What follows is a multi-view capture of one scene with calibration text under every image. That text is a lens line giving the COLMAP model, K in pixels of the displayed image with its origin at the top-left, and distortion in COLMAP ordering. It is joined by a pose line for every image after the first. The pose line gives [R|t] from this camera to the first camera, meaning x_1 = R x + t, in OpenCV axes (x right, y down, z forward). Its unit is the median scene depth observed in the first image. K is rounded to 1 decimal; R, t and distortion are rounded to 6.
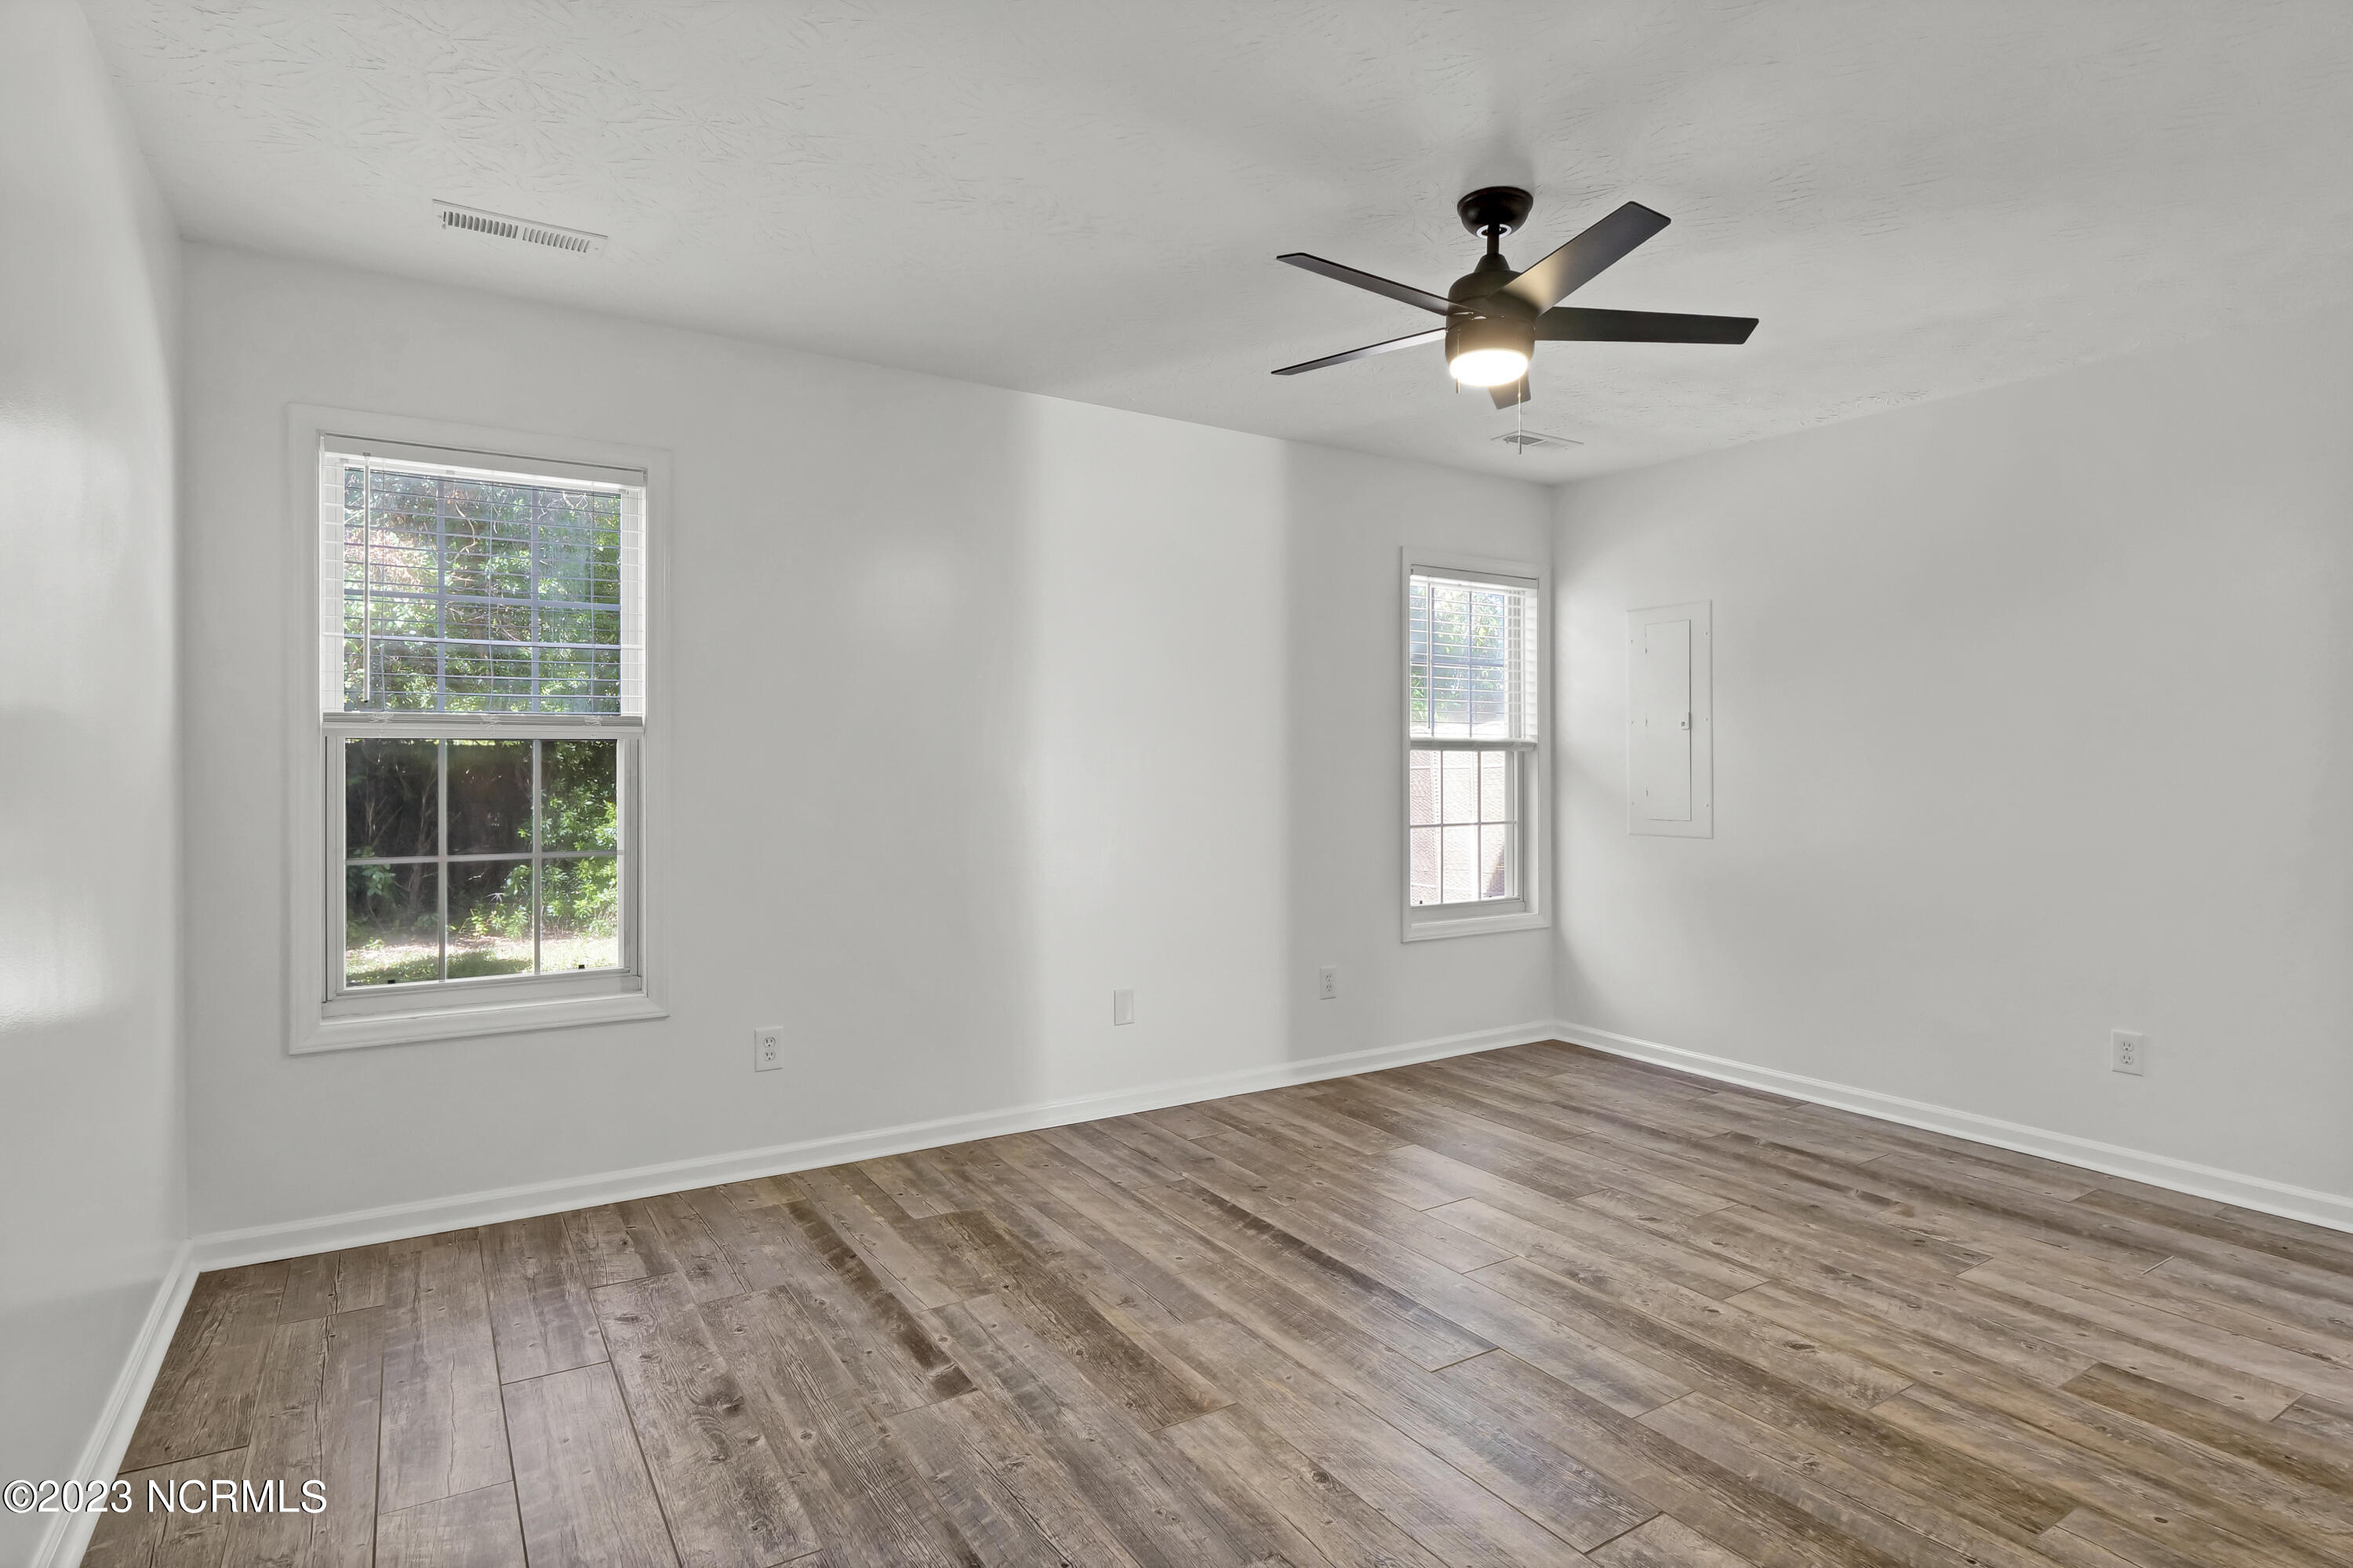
lens RADIAL K [[1215.0, 0, 1159.1], [0, 1215.0, 770.1], [0, 0, 1]] dist [-0.018155, -0.001901]
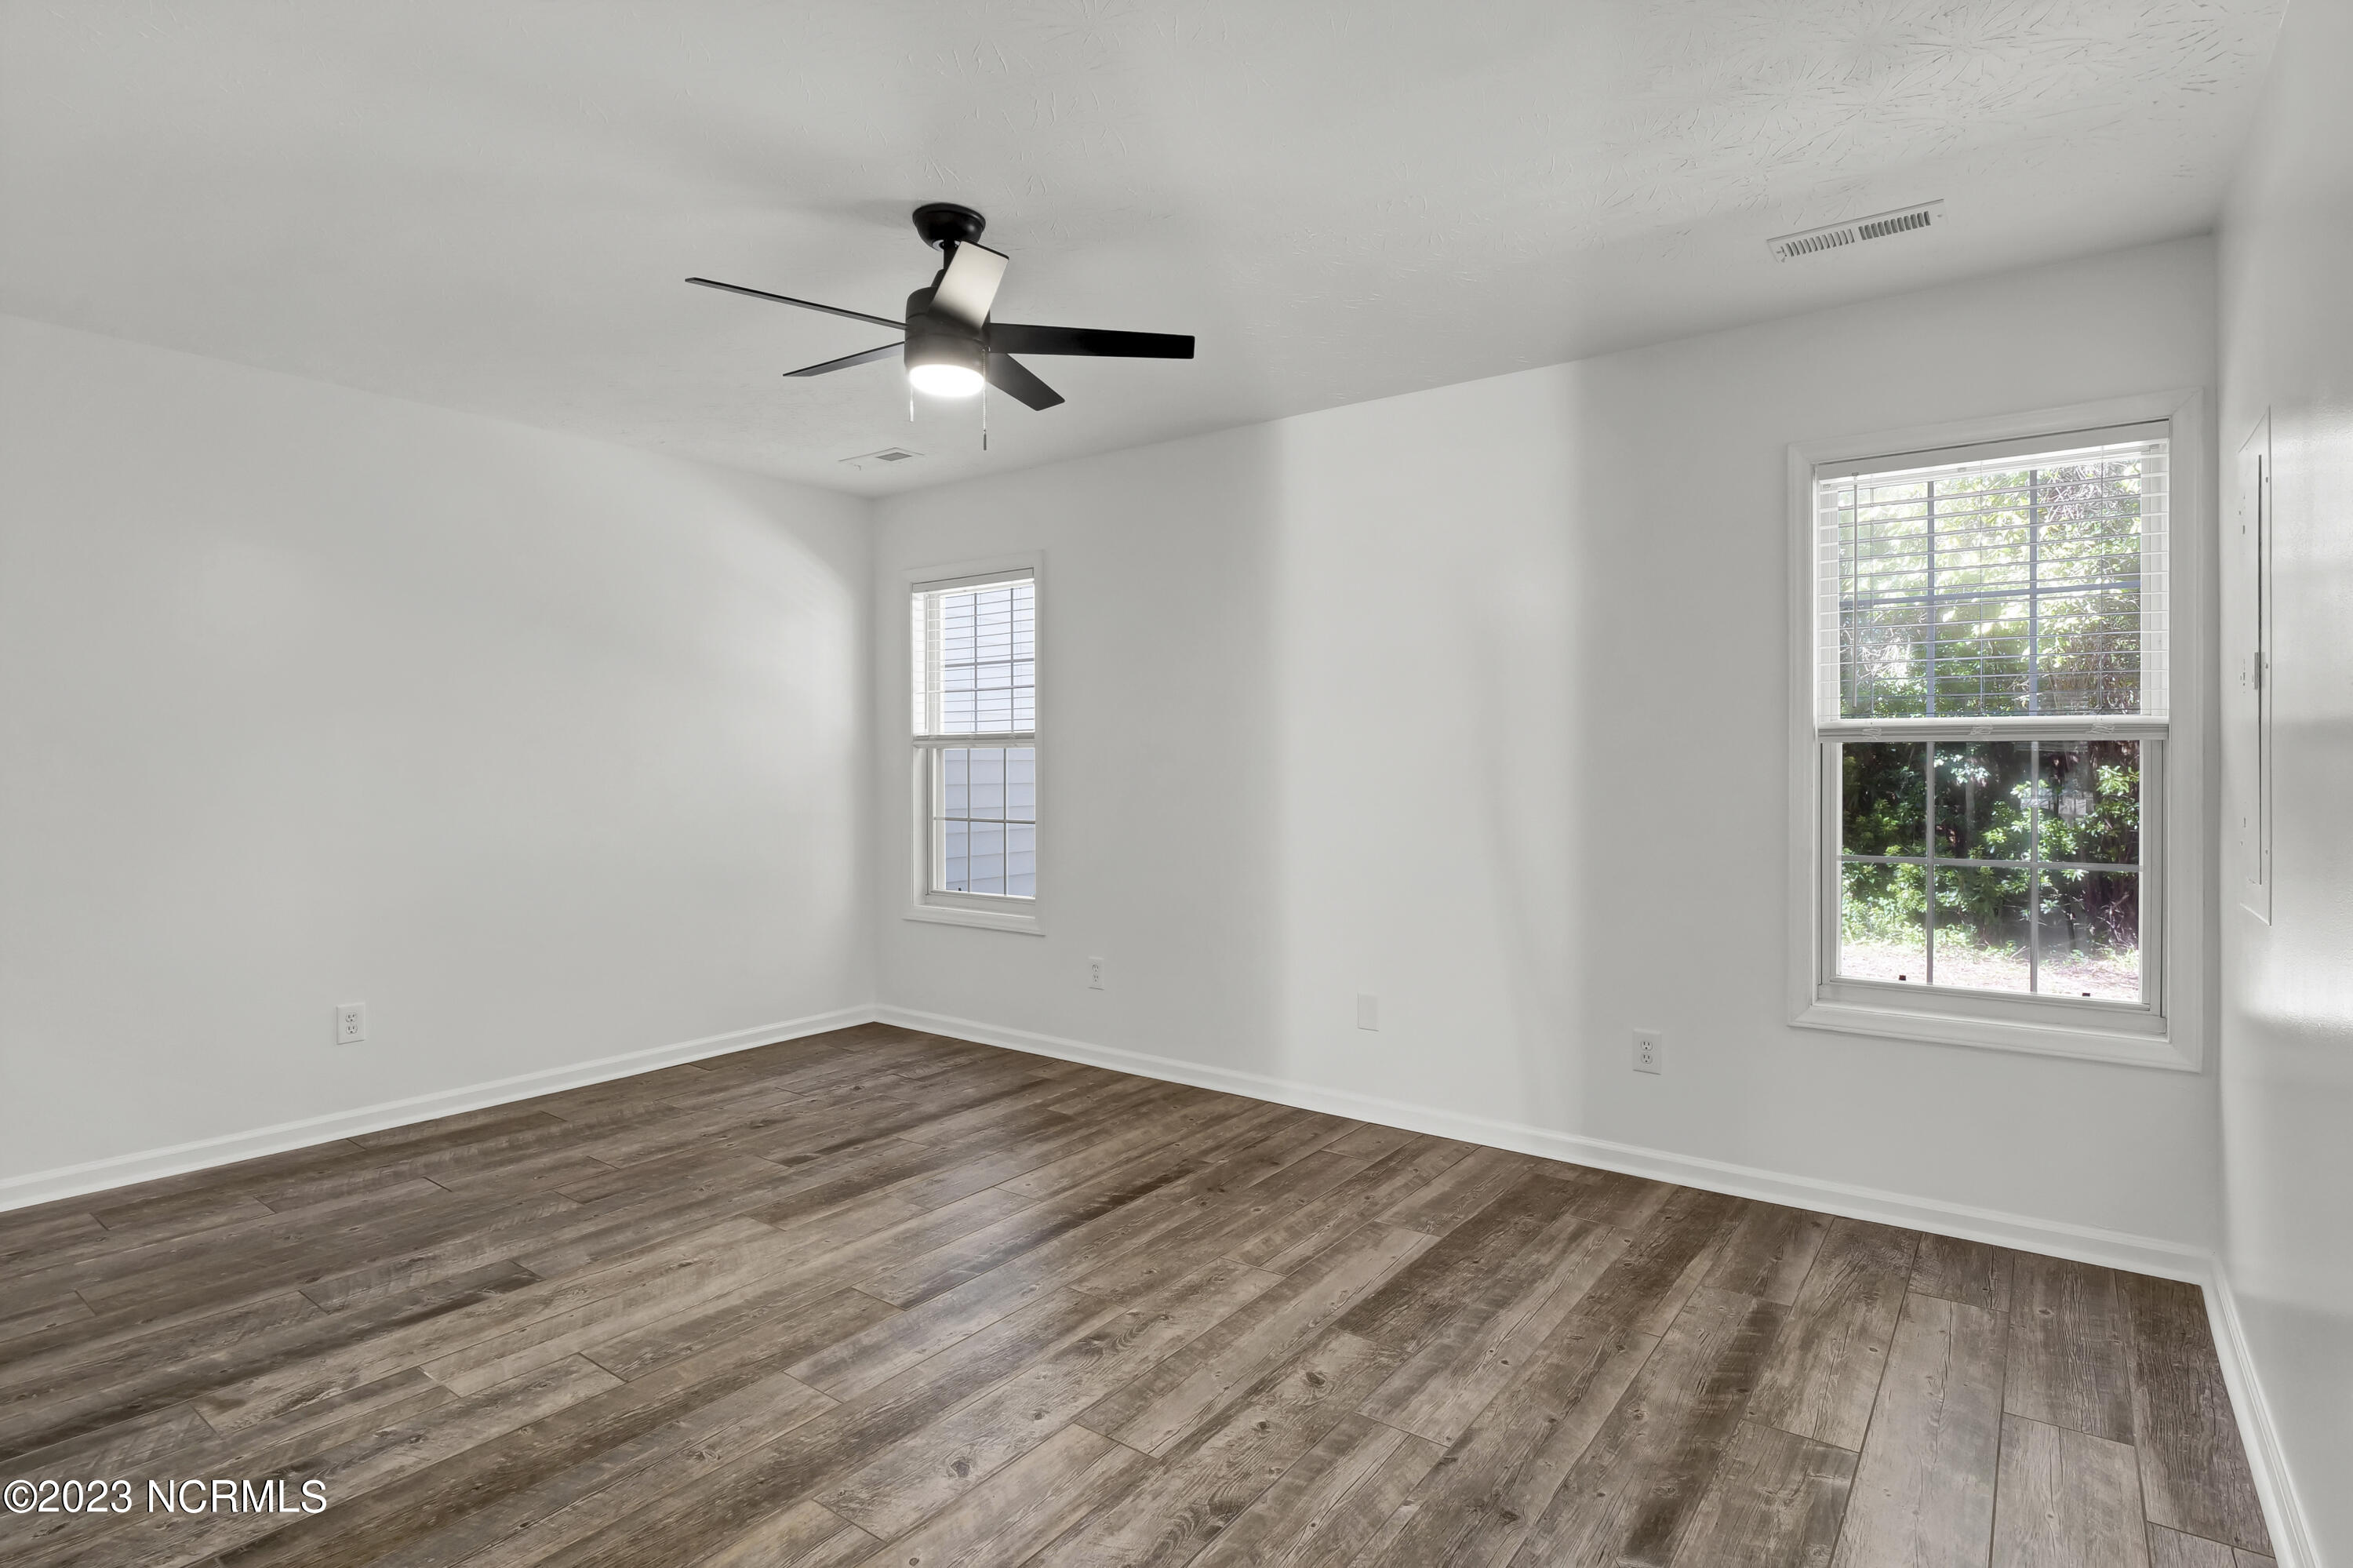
lens RADIAL K [[1181.7, 0, 1167.3], [0, 1181.7, 770.1], [0, 0, 1]] dist [-0.004816, -0.012371]
pose [[0.364298, 0.005098, -0.931269, 1.168723], [-0.004140, 0.999984, 0.003854, -0.005340], [0.931273, 0.002452, 0.364313, 0.728654]]
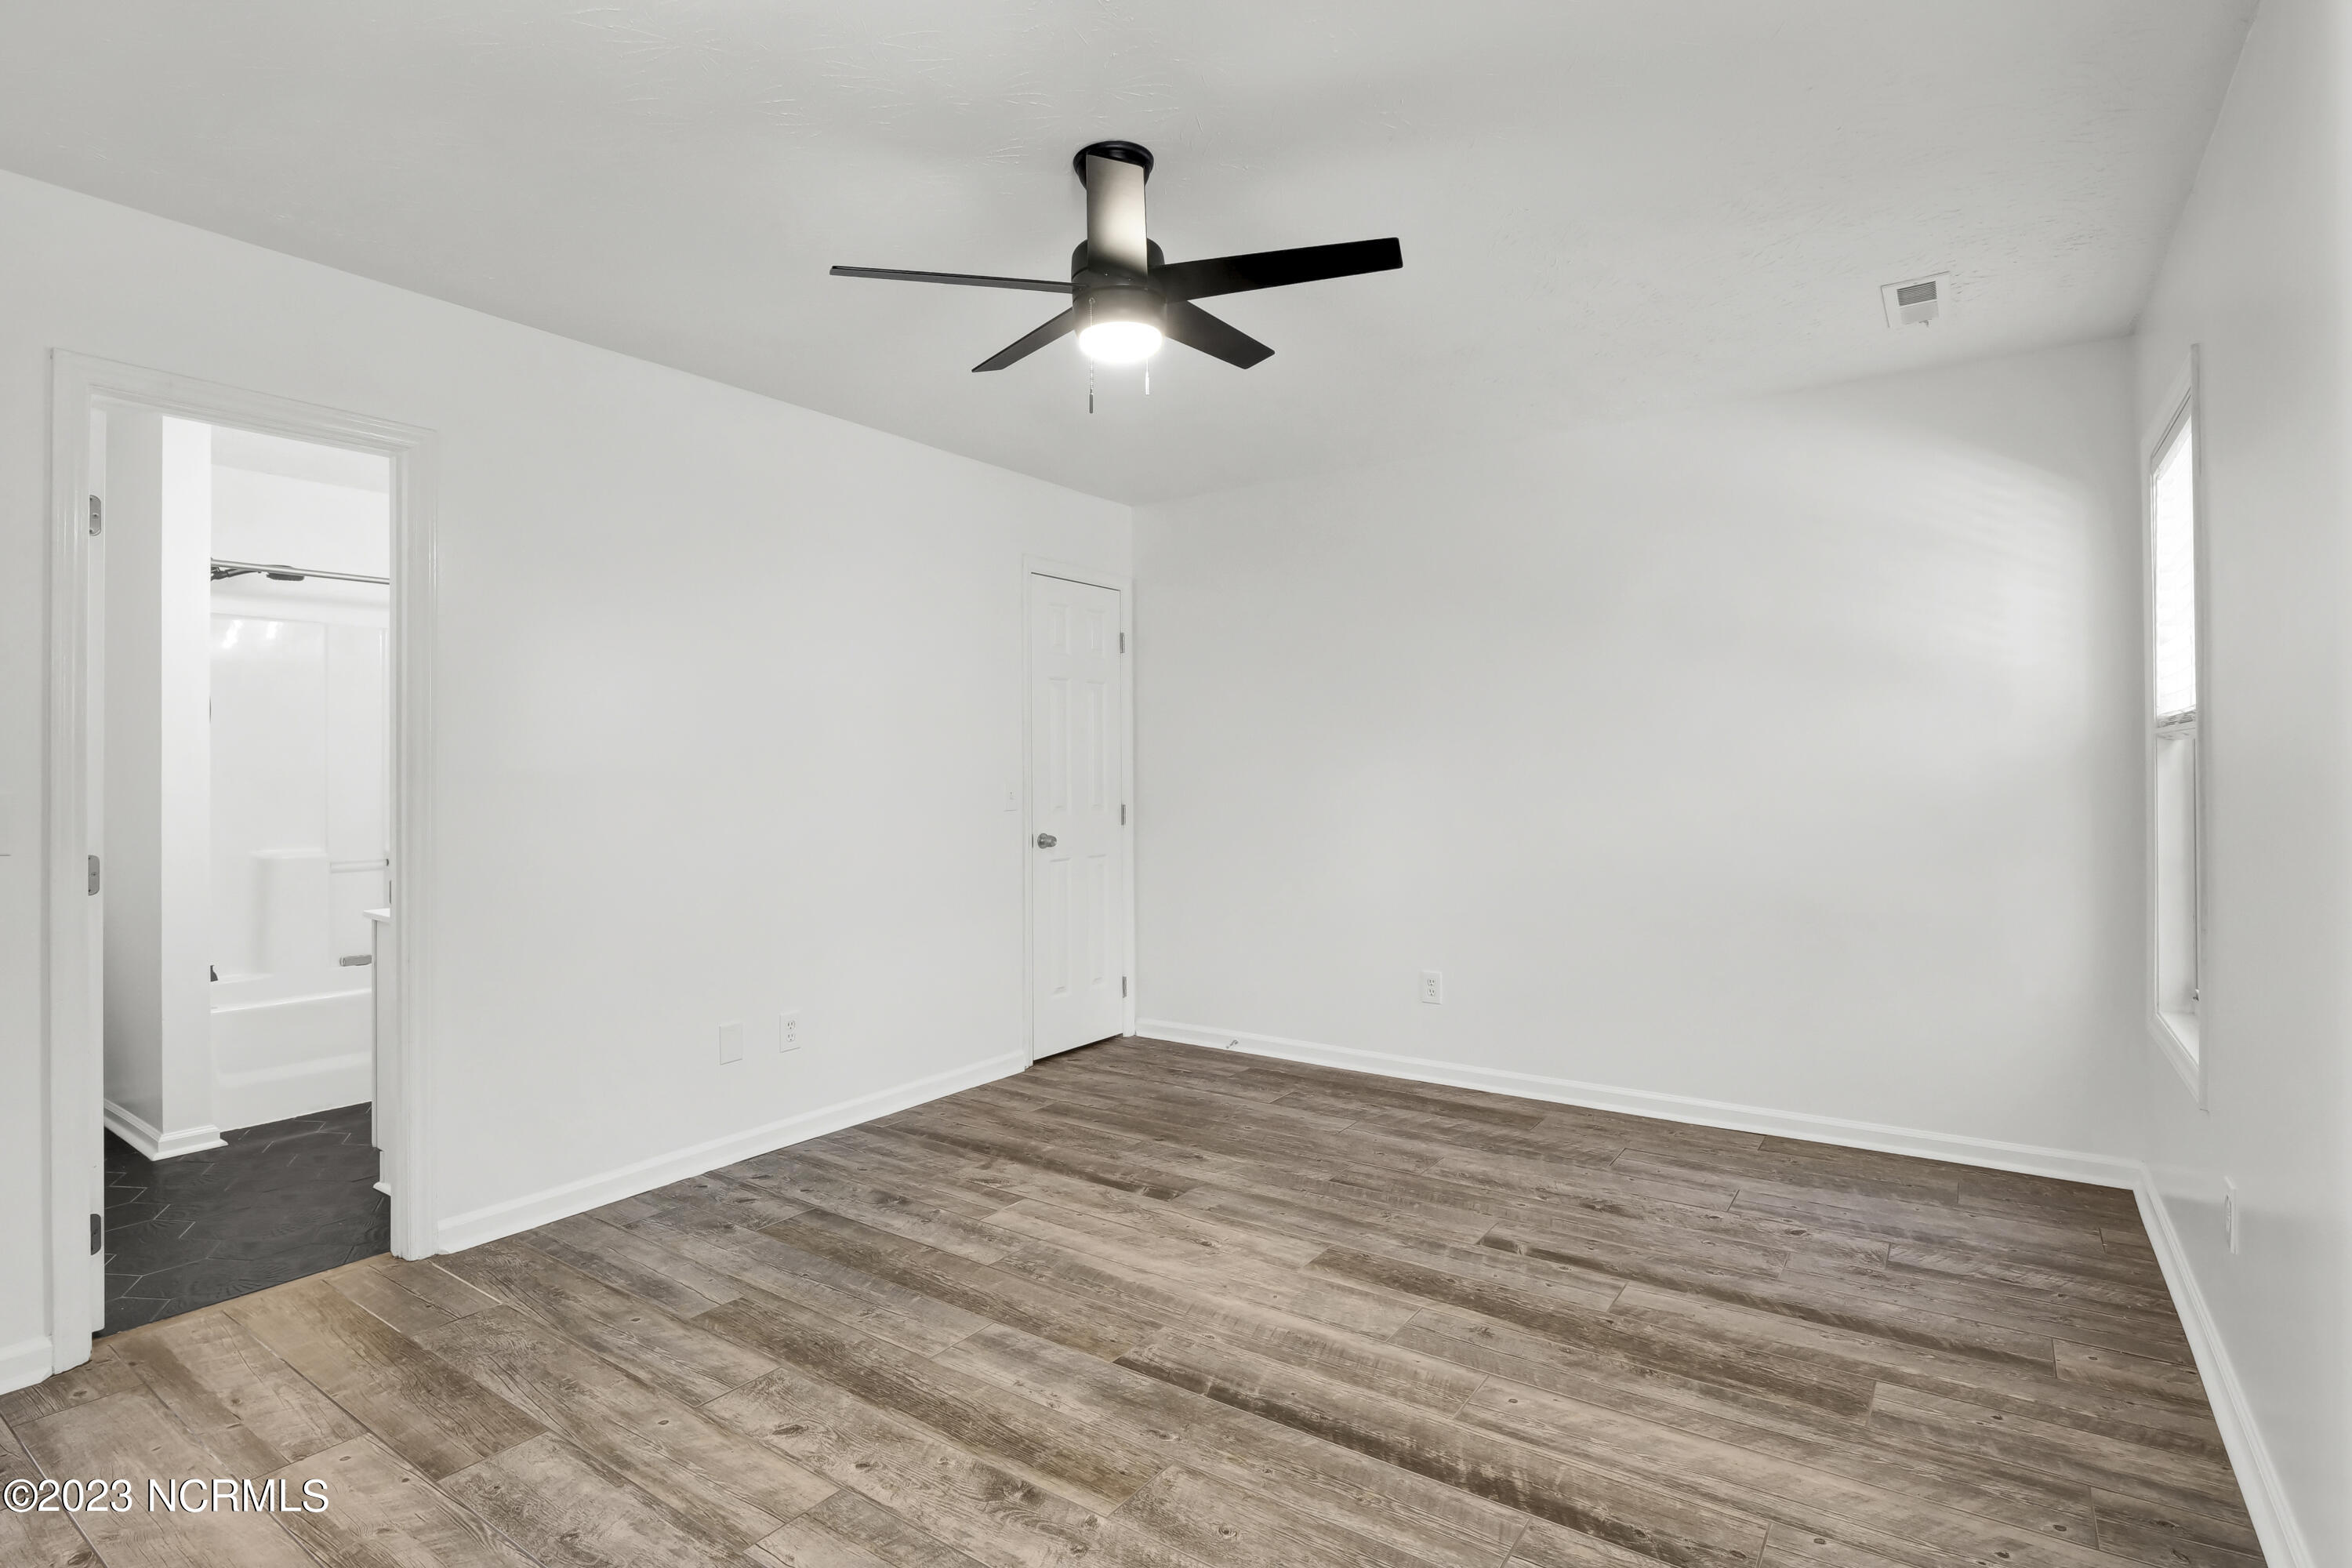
lens RADIAL K [[1164.2, 0, 1165.0], [0, 1164.2, 780.9], [0, 0, 1]] dist [-0.008967, -0.008699]
pose [[-0.920993, 0.007592, -0.389505, 0.529772], [0.001714, 0.999879, 0.015434, -0.010717], [0.389576, 0.013547, -0.920895, 1.647209]]
